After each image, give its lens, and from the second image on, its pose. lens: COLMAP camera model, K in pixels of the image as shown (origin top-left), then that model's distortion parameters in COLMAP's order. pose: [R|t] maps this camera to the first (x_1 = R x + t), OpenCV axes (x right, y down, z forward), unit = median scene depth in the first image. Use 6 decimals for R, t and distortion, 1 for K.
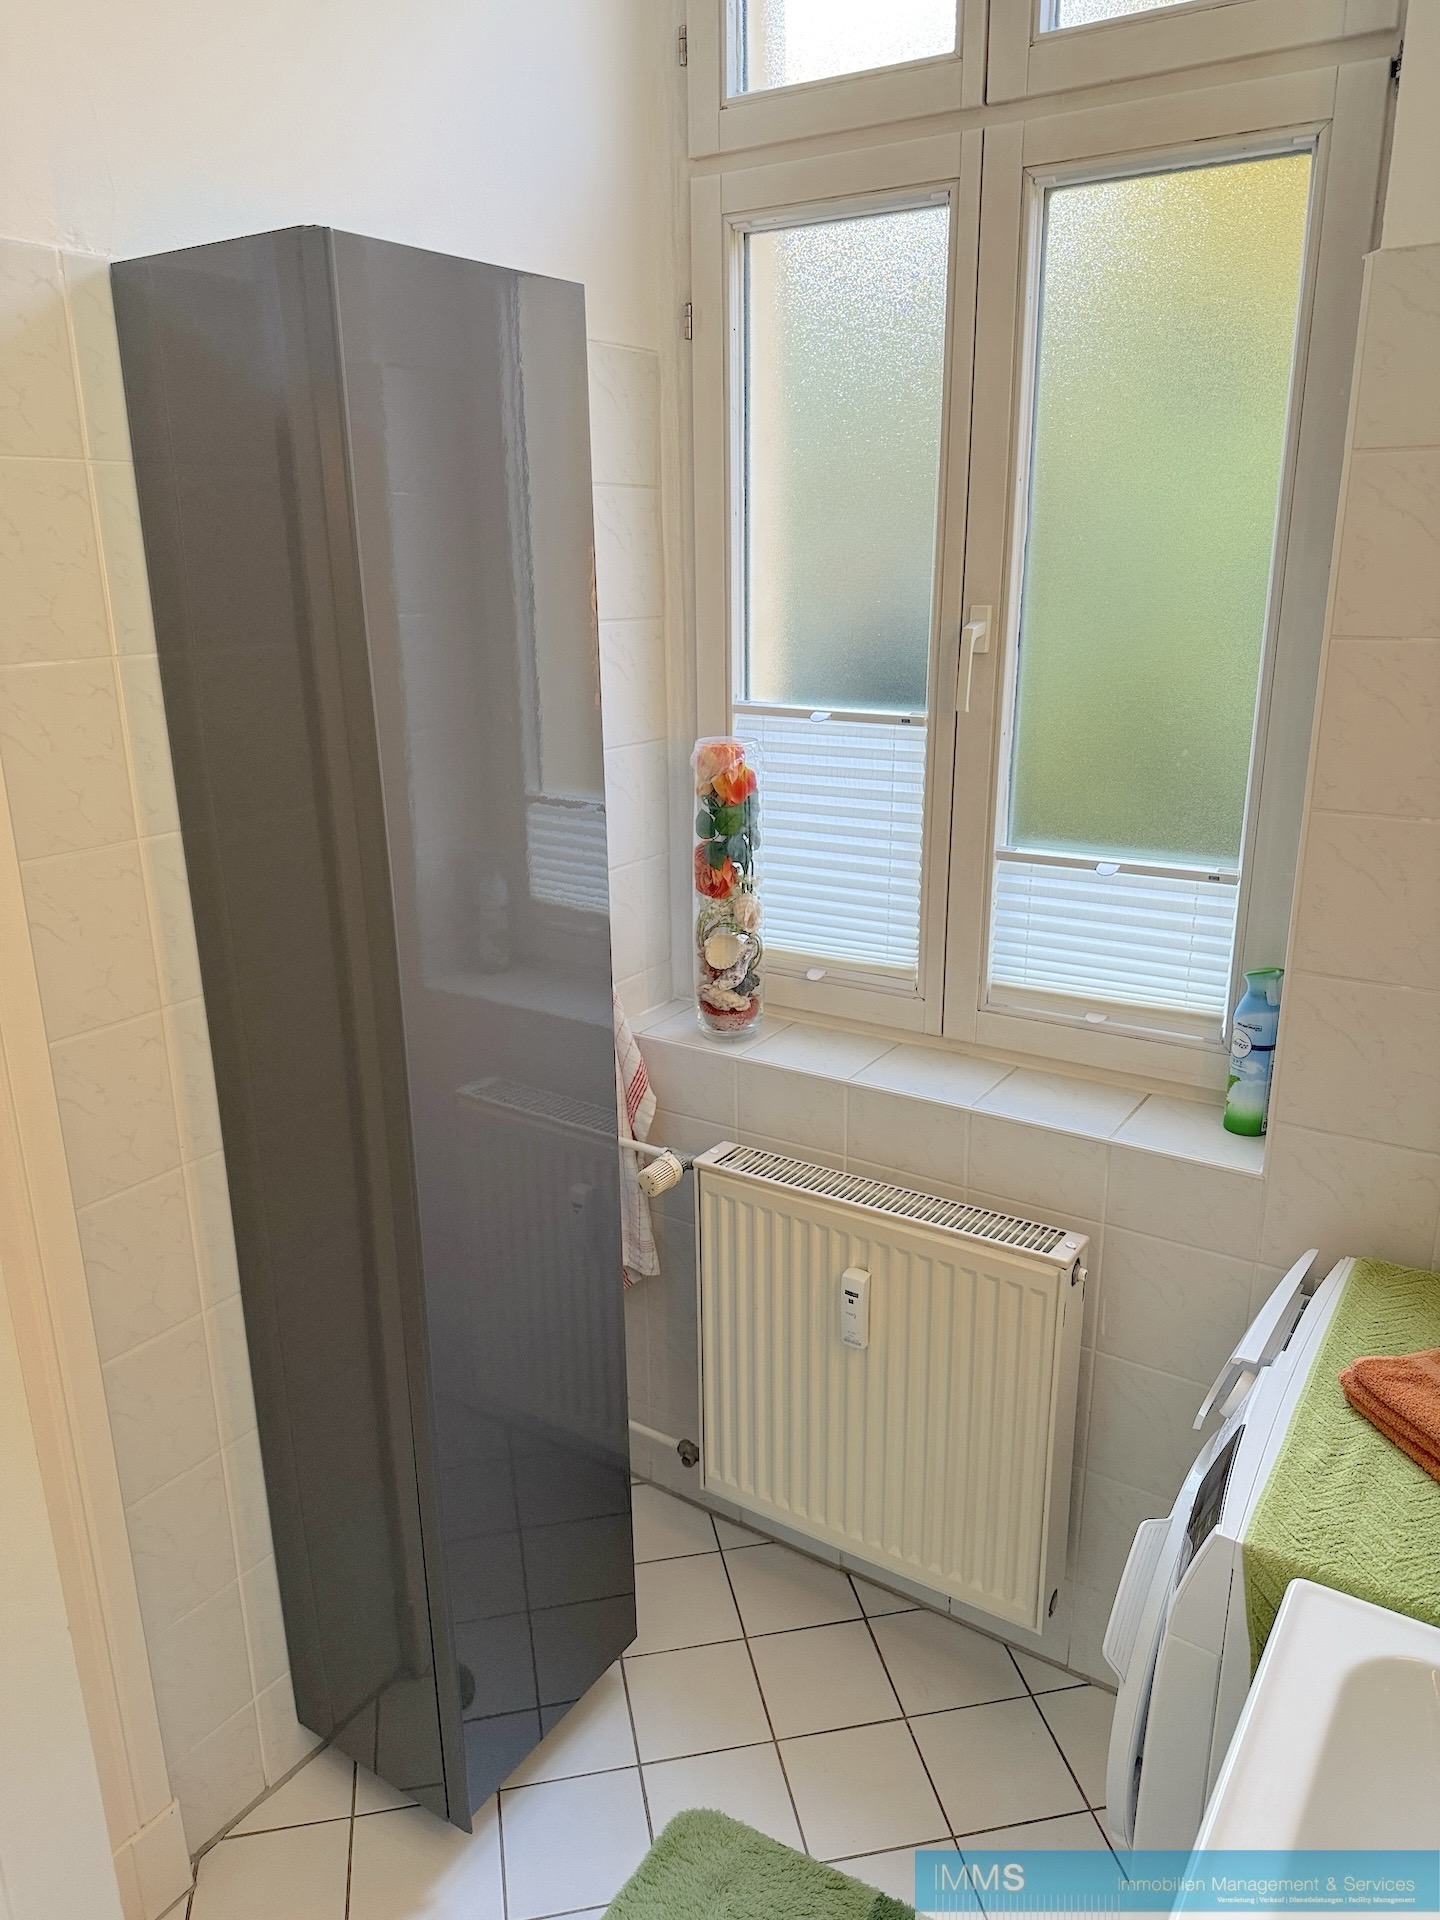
lens RADIAL K [[1349.1, 0, 720.0], [0, 1349.1, 960.0], [0, 0, 1]] dist [-0.005612, -0.003587]
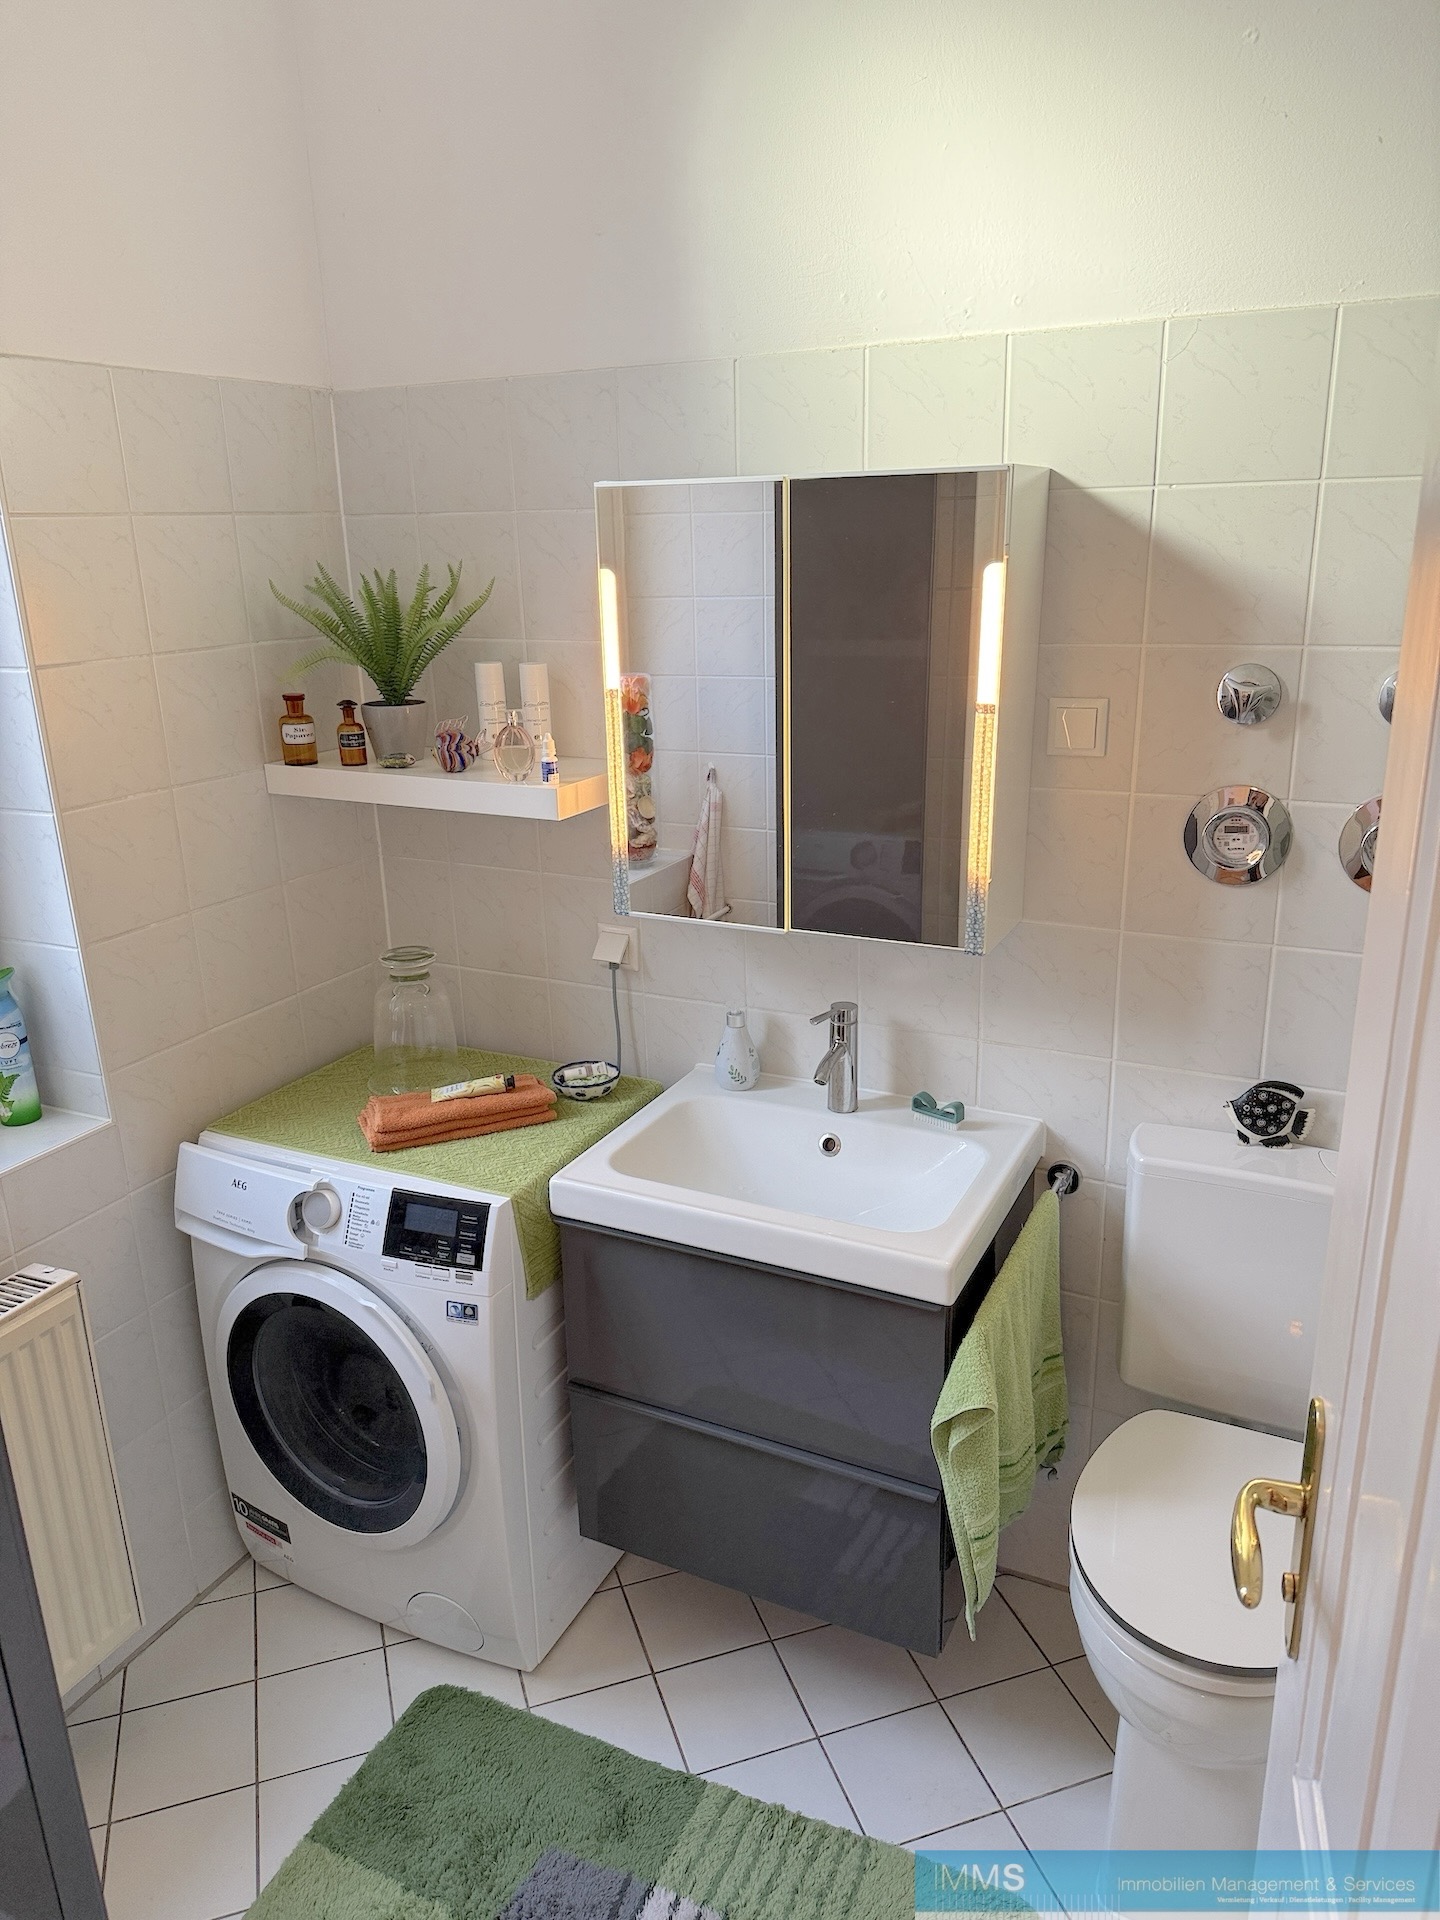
lens RADIAL K [[1349.1, 0, 720.0], [0, 1349.1, 960.0], [0, 0, 1]] dist [-0.005612, -0.003587]
pose [[-0.133261, -0.284453, 0.949383, -0.743951], [0.315414, 0.895948, 0.312717, -0.167043], [-0.939551, 0.341122, -0.029674, 0.476610]]
